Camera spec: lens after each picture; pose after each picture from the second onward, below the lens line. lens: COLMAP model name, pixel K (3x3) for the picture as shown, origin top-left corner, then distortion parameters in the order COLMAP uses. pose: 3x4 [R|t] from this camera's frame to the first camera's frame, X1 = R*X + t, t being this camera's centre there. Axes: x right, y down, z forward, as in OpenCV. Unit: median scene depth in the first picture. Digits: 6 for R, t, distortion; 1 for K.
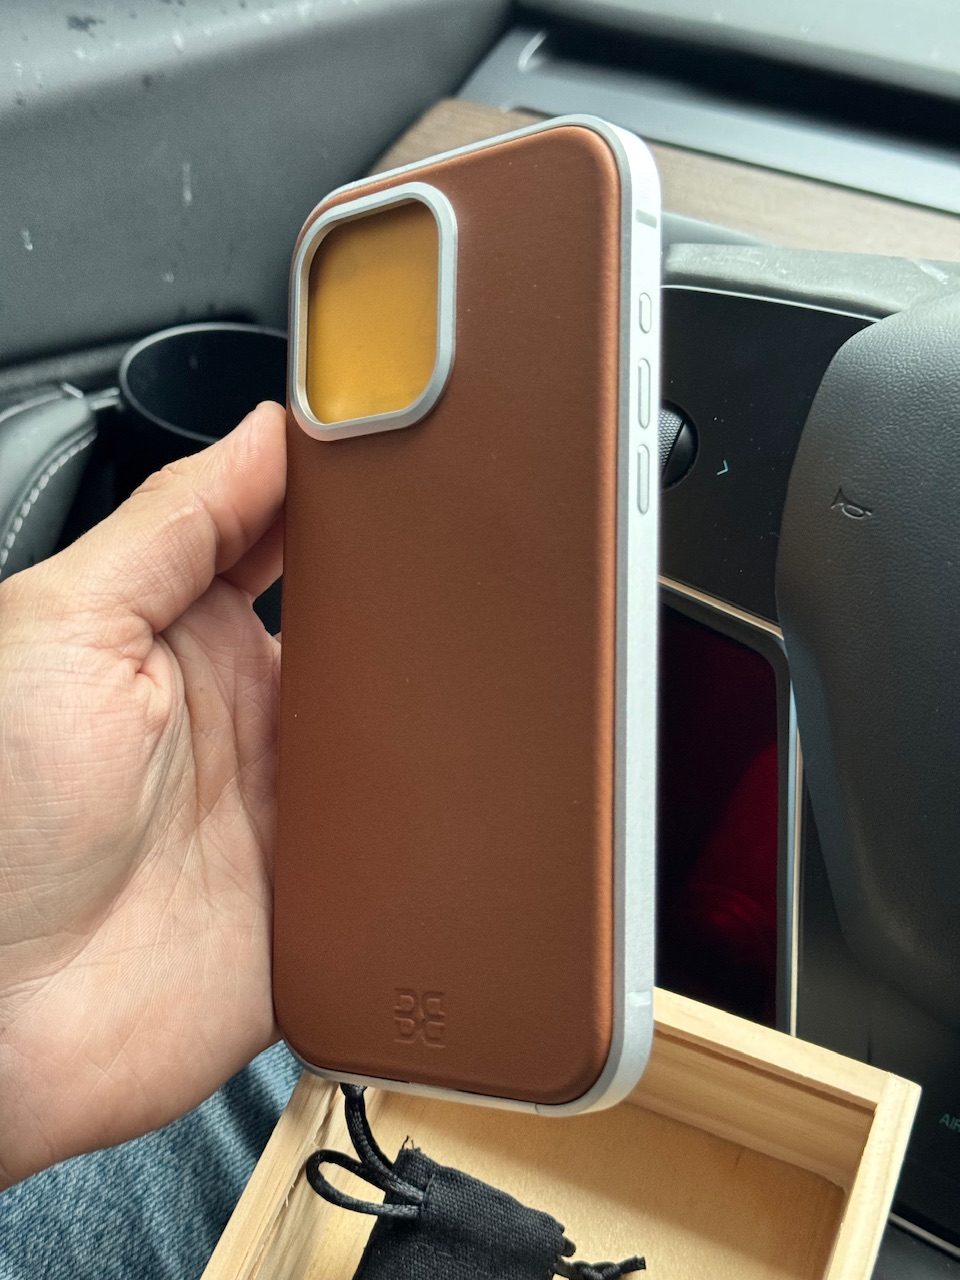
lens RADIAL K [[1796.1, 0, 480.0], [0, 1796.1, 640.0], [0, 0, 1]] dist [0.000841, -0.002132]
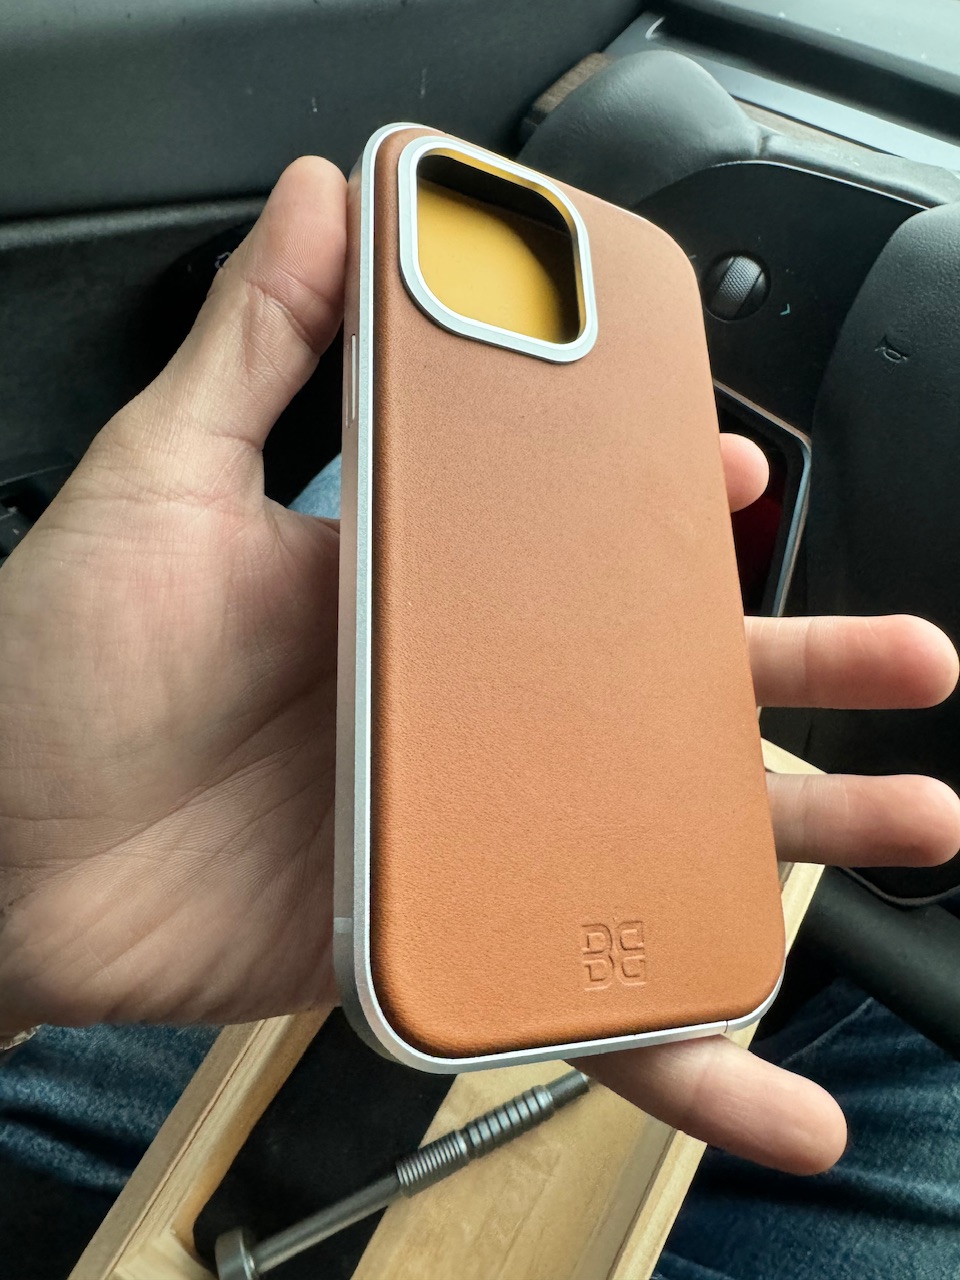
lens RADIAL K [[882.5, 0, 480.0], [0, 882.5, 640.0], [0, 0, 1]] dist [-0.003924, -0.001742]
pose [[0.989882, 0.135933, -0.040702, -0.036784], [-0.121247, 0.959302, 0.255029, 0.001112], [0.073712, -0.247513, 0.966076, 0.284862]]
